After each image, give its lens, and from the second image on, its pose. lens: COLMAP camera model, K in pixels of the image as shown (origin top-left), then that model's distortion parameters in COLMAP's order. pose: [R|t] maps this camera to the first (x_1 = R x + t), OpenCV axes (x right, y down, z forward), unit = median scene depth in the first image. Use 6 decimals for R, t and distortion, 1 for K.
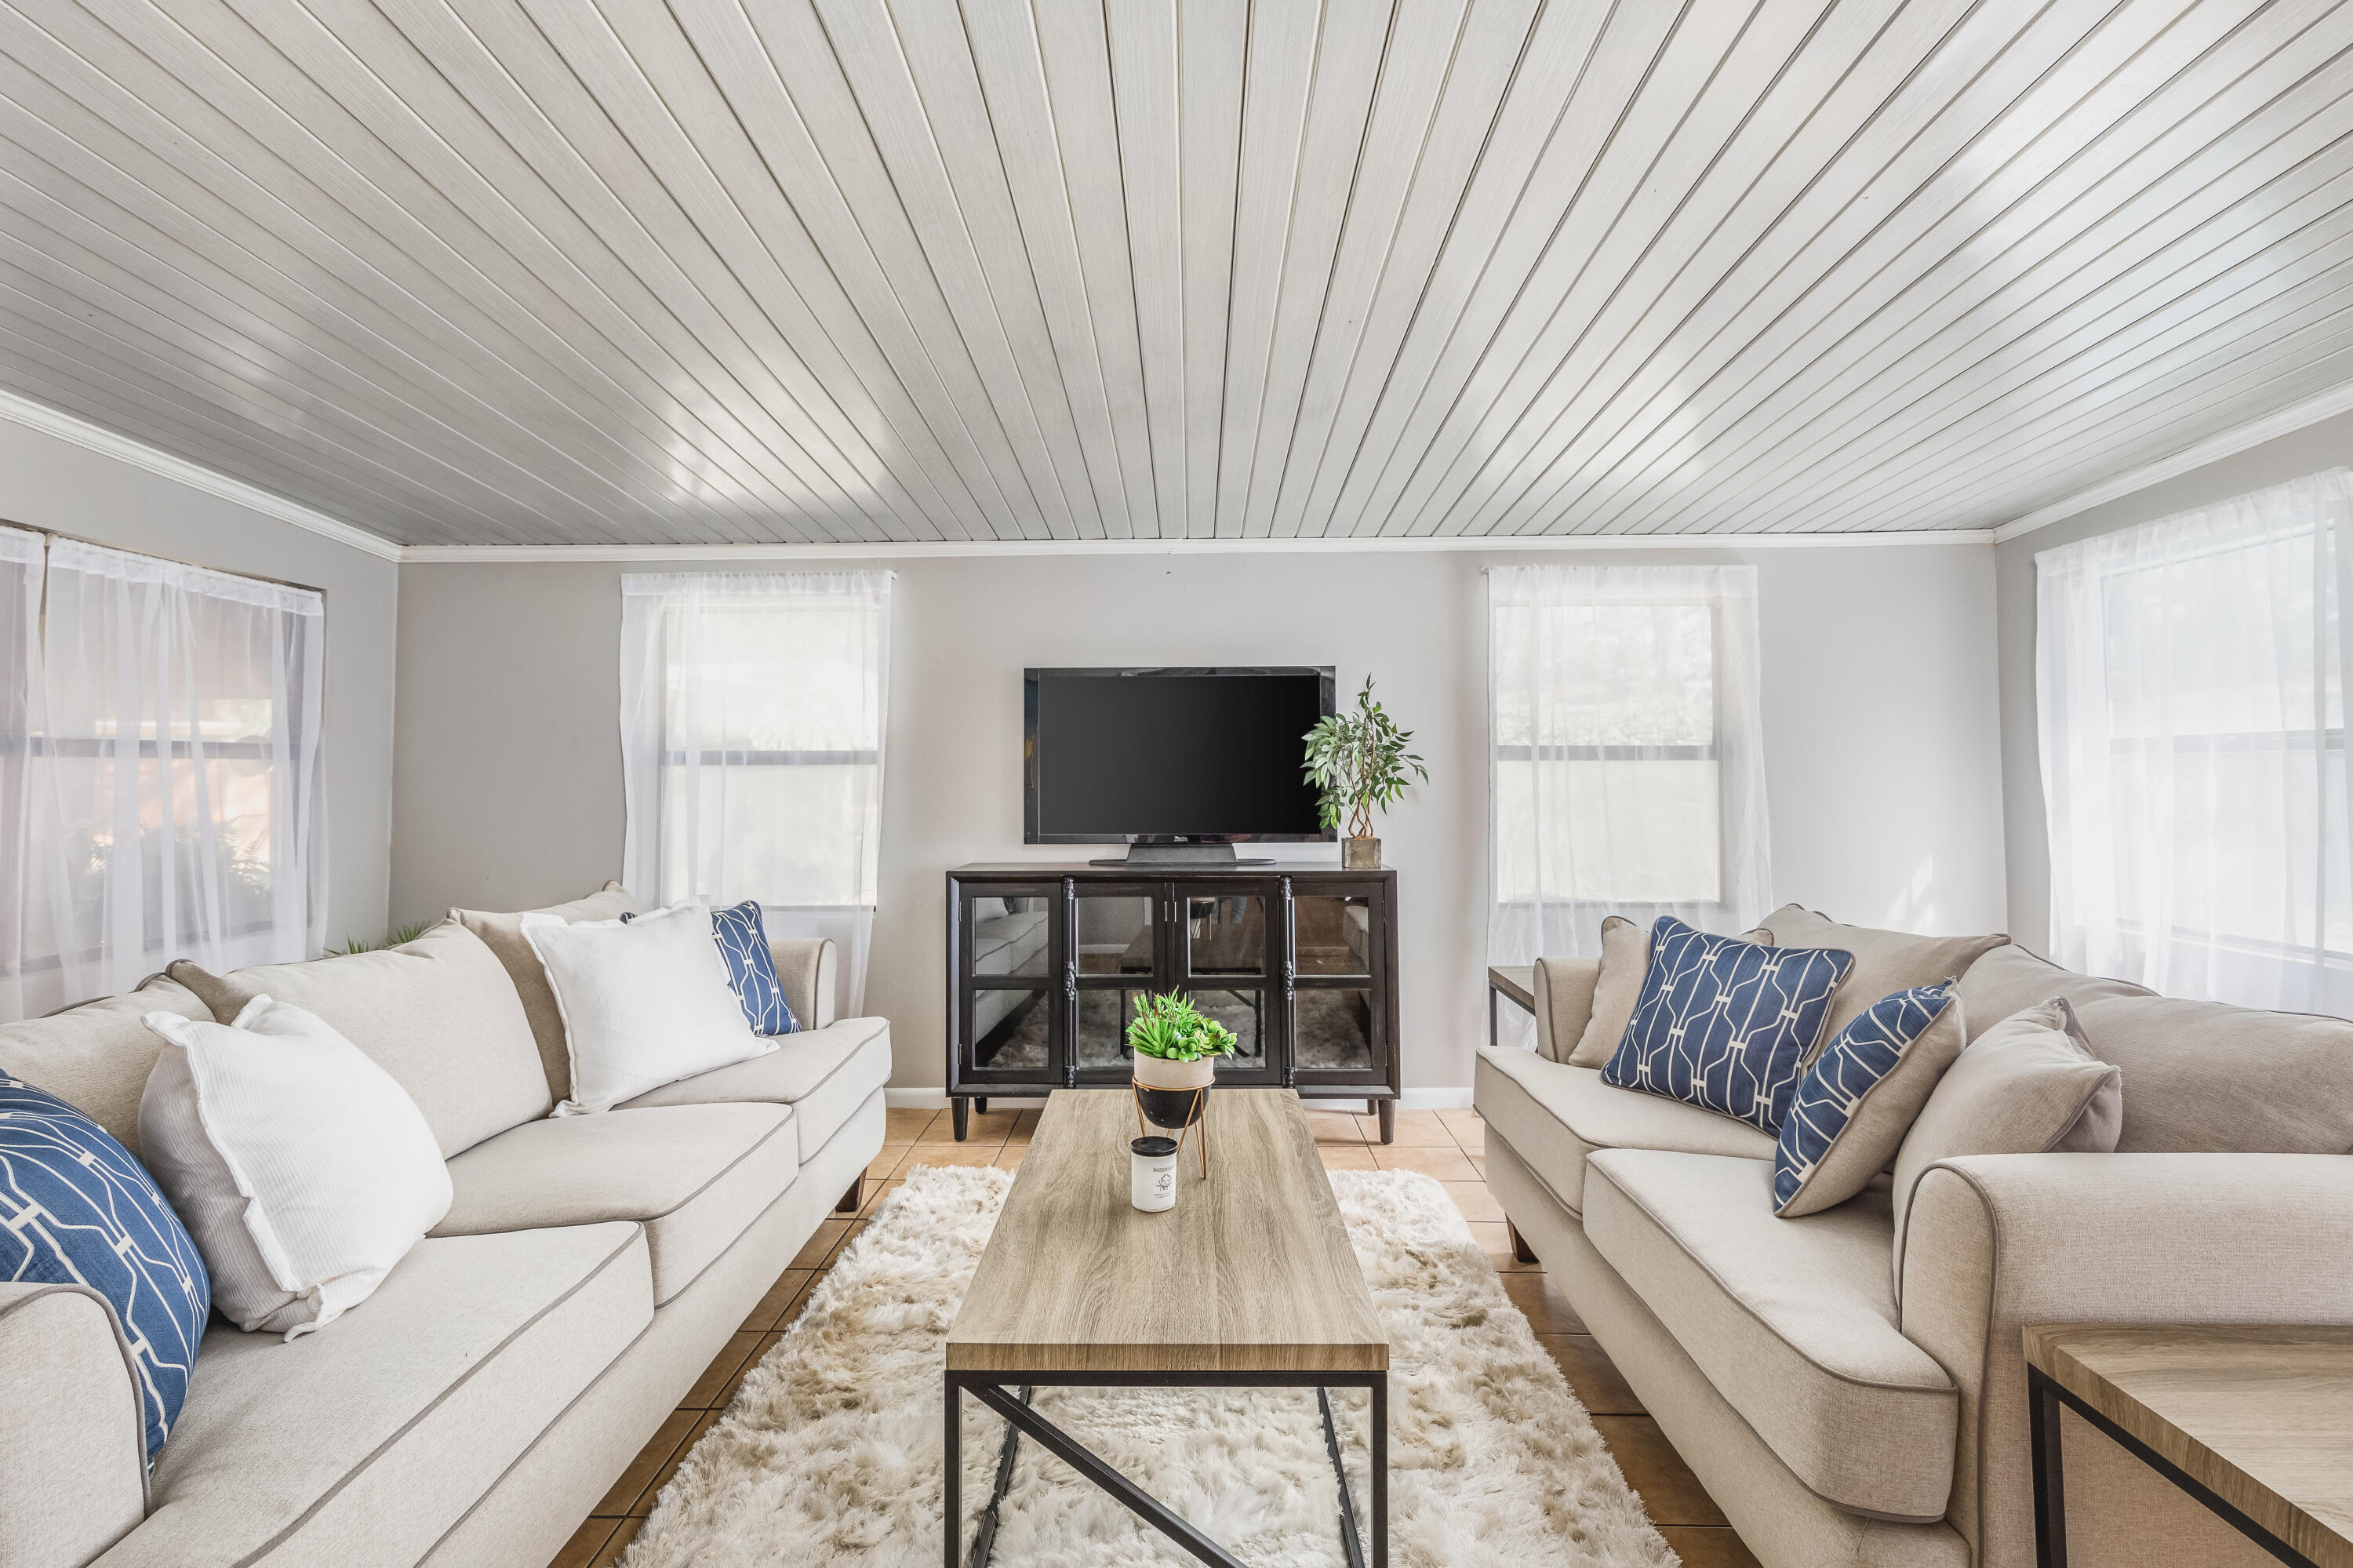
lens RADIAL K [[1081.9, 0, 1176.5], [0, 1081.9, 784.0], [0, 0, 1]] dist [-0.000630, -0.000229]
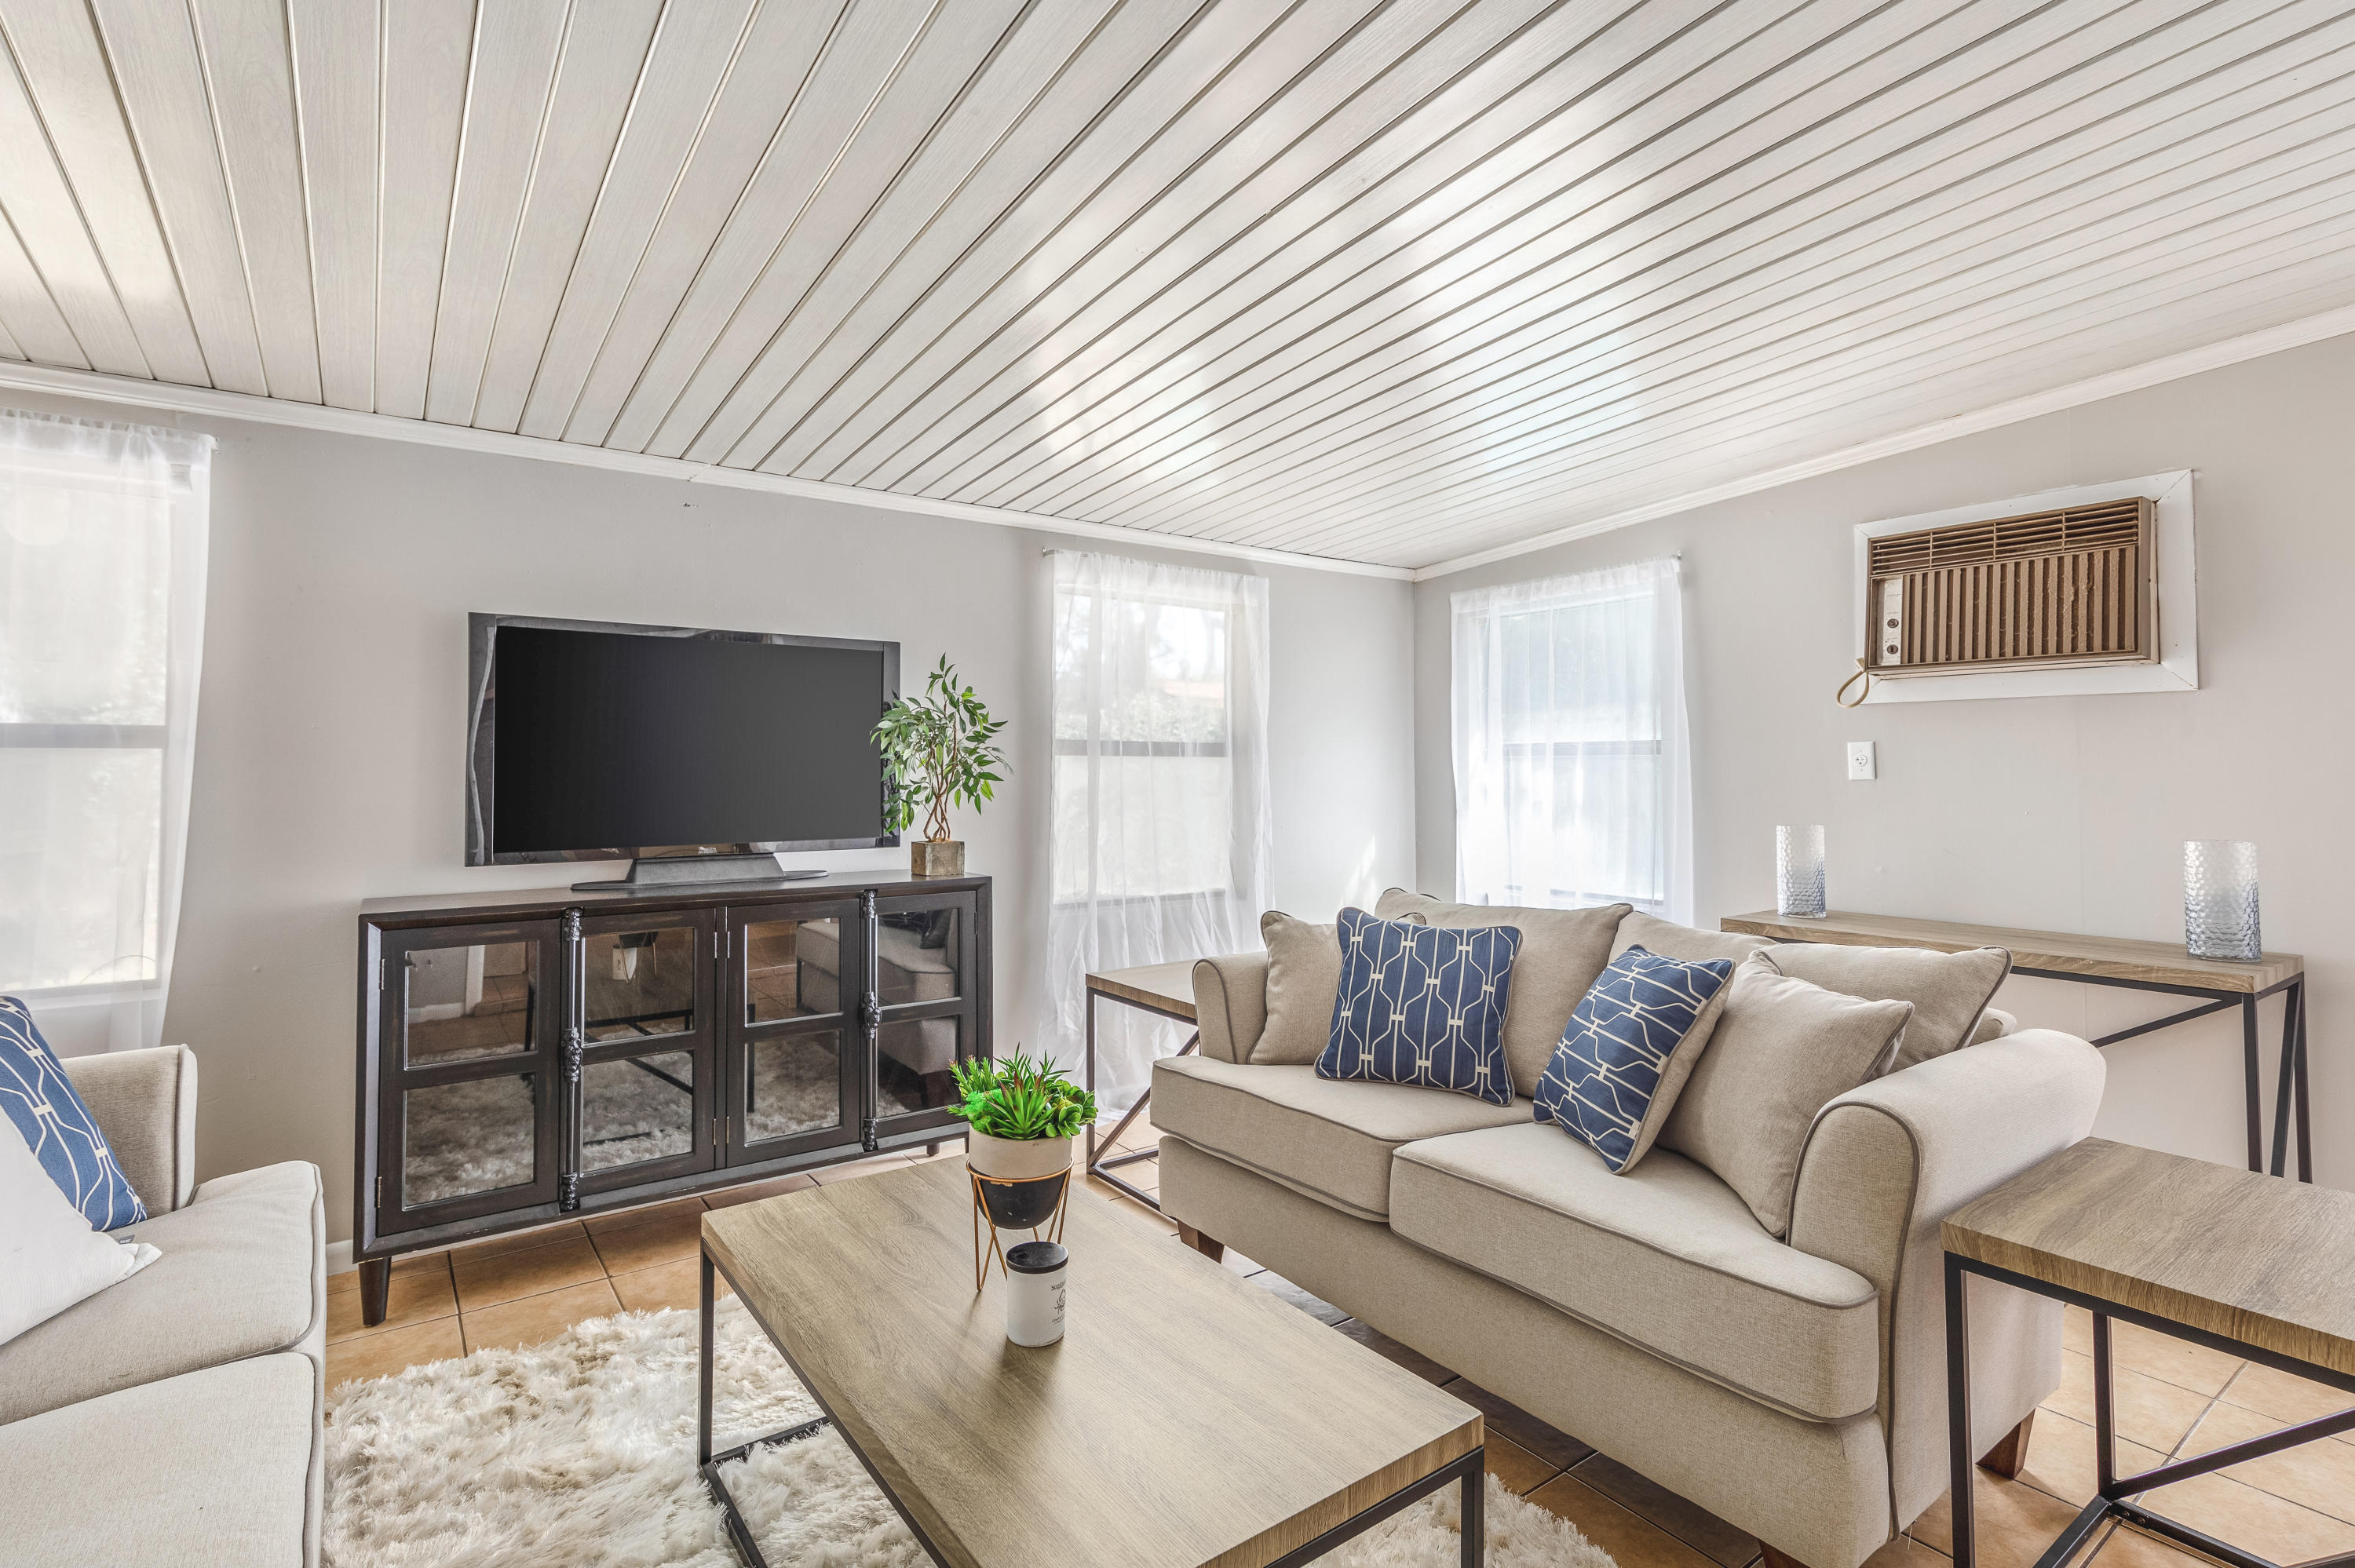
lens RADIAL K [[1113.4, 0, 1175.0], [0, 1113.4, 773.5], [0, 0, 1]] dist [0.000172, 0.000081]
pose [[0.796918, 0.002750, 0.604081, -0.227811], [-0.000342, 0.999992, -0.004102, -0.001313], [-0.604087, 0.003062, 0.796912, 0.172862]]
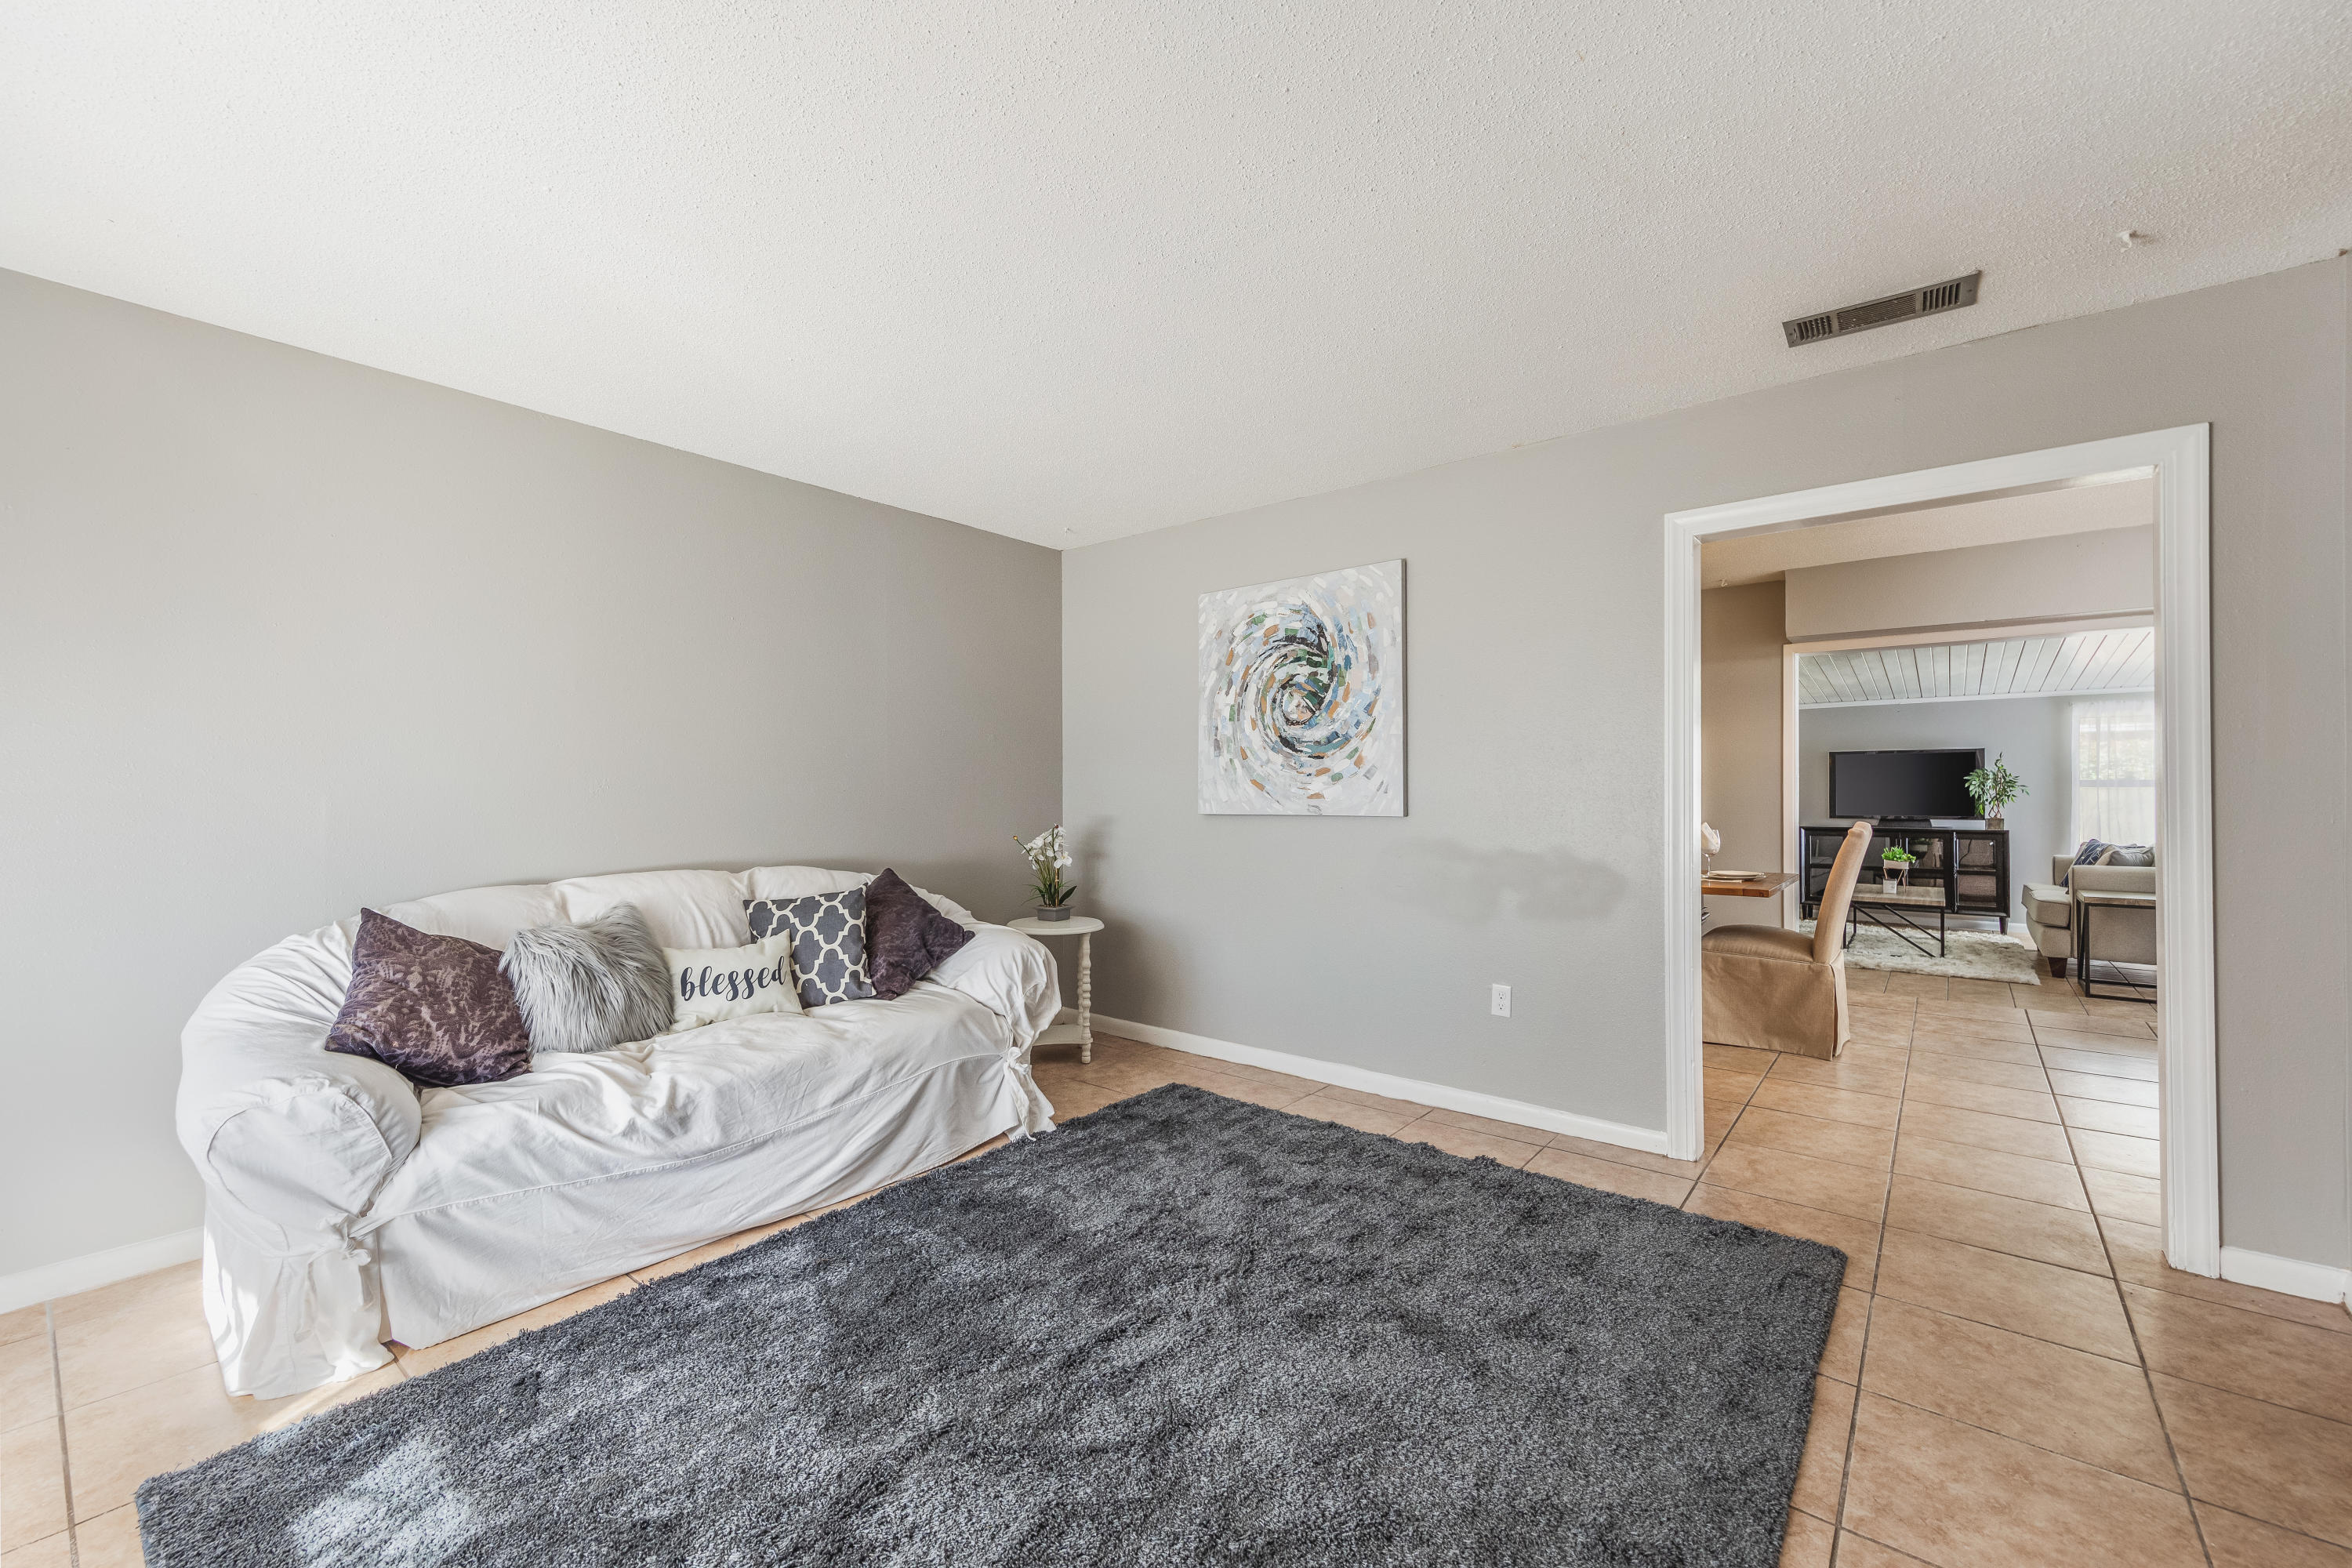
lens RADIAL K [[952.4, 0, 1176.0], [0, 952.4, 784.0], [0, 0, 1]] dist [-0.000647, -0.000061]
pose [[0.788073, -0.004132, -0.615568, 0.032545], [0.000450, 0.999981, -0.006136, -0.016746], [0.615581, 0.004558, 0.788060, -1.997810]]
